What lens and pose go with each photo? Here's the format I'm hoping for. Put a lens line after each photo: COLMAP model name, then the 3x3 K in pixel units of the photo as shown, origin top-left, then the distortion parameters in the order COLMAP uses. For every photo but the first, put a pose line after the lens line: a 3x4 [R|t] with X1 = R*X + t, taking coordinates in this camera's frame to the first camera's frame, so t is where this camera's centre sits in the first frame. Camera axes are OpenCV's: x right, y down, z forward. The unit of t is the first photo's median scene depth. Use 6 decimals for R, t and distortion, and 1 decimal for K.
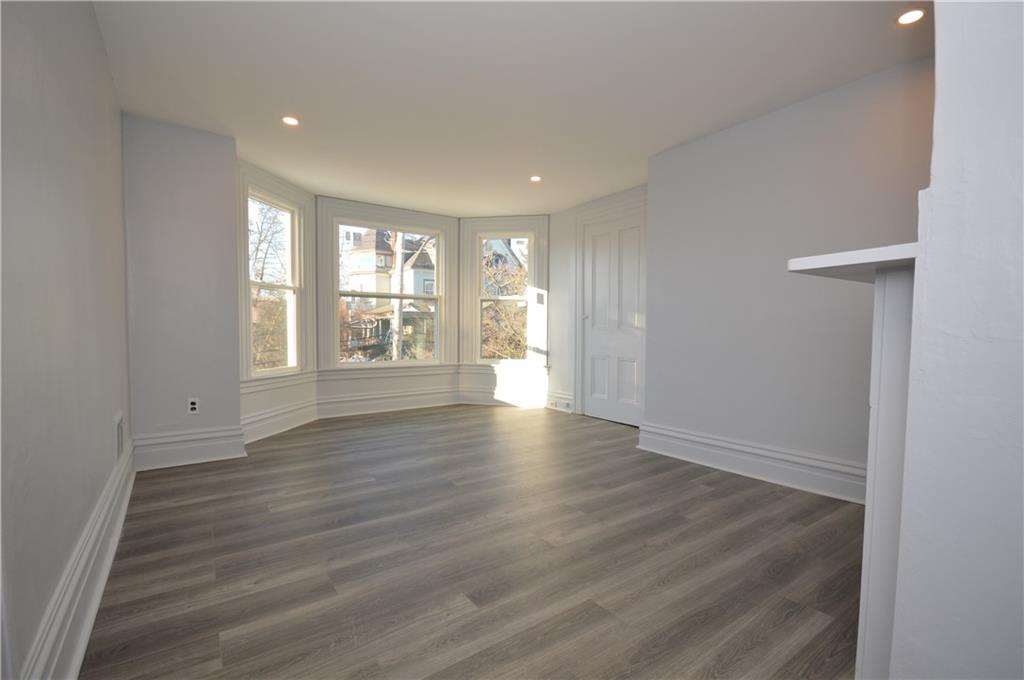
lens RADIAL K [[453.3, 0, 507.8], [0, 453.3, 342.9], [0, 0, 1]] dist [0.003086, -0.008537]
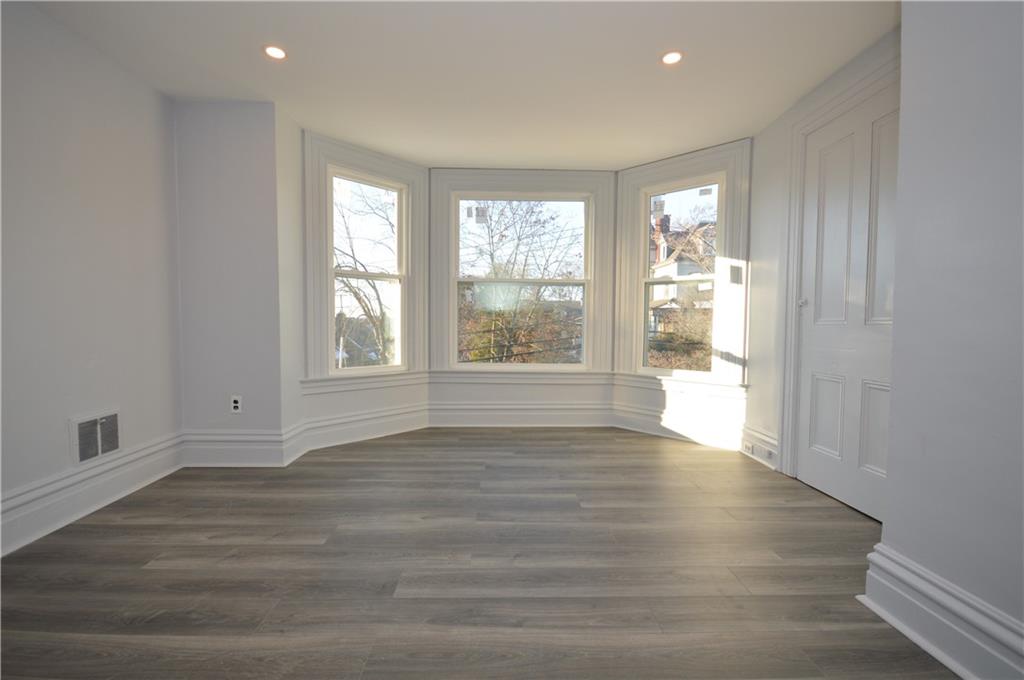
lens RADIAL K [[453.3, 0, 507.8], [0, 453.3, 342.9], [0, 0, 1]] dist [0.003086, -0.008537]
pose [[0.834047, 0.025640, -0.551098, 0.193750], [-0.022986, 0.999667, 0.011723, -0.006969], [0.551215, 0.002890, 0.834358, 0.377176]]
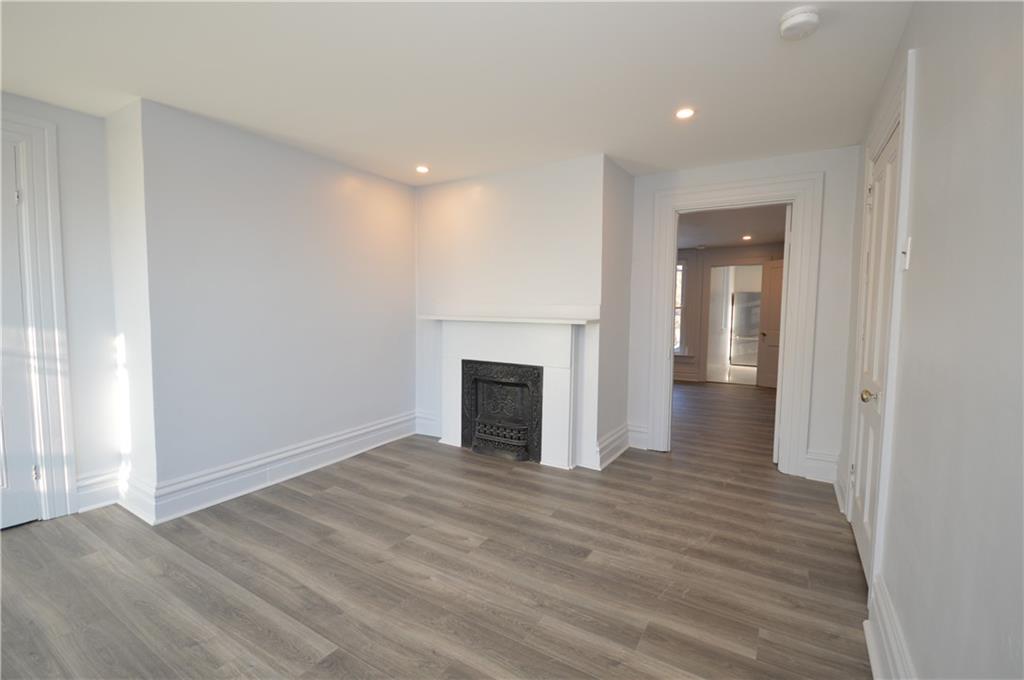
lens RADIAL K [[458.5, 0, 506.7], [0, 458.5, 342.3], [0, 0, 1]] dist [-0.008885, -0.000116]
pose [[-0.394619, -0.074464, 0.915822, -0.436125], [0.024889, 0.995479, 0.091665, -0.076268], [-0.918508, 0.058967, -0.390982, 0.625302]]
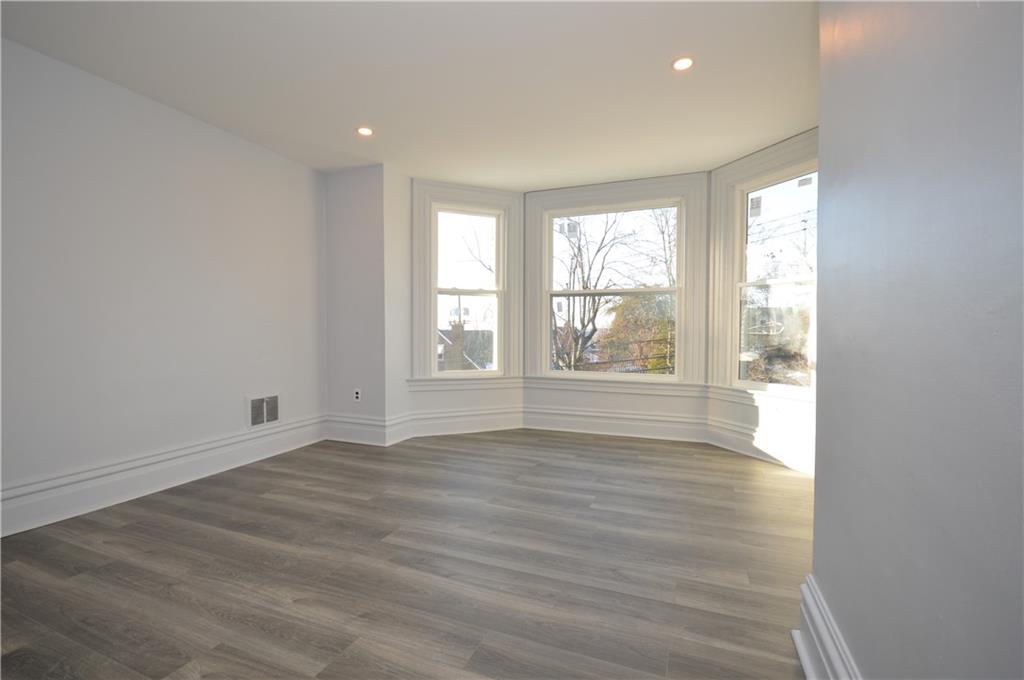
lens RADIAL K [[458.5, 0, 506.7], [0, 458.5, 342.3], [0, 0, 1]] dist [-0.008885, -0.000116]
pose [[0.542612, 0.014274, -0.839862, 0.387126], [-0.030322, 0.999537, -0.002603, -0.007744], [0.839436, 0.026878, 0.542794, 0.471280]]
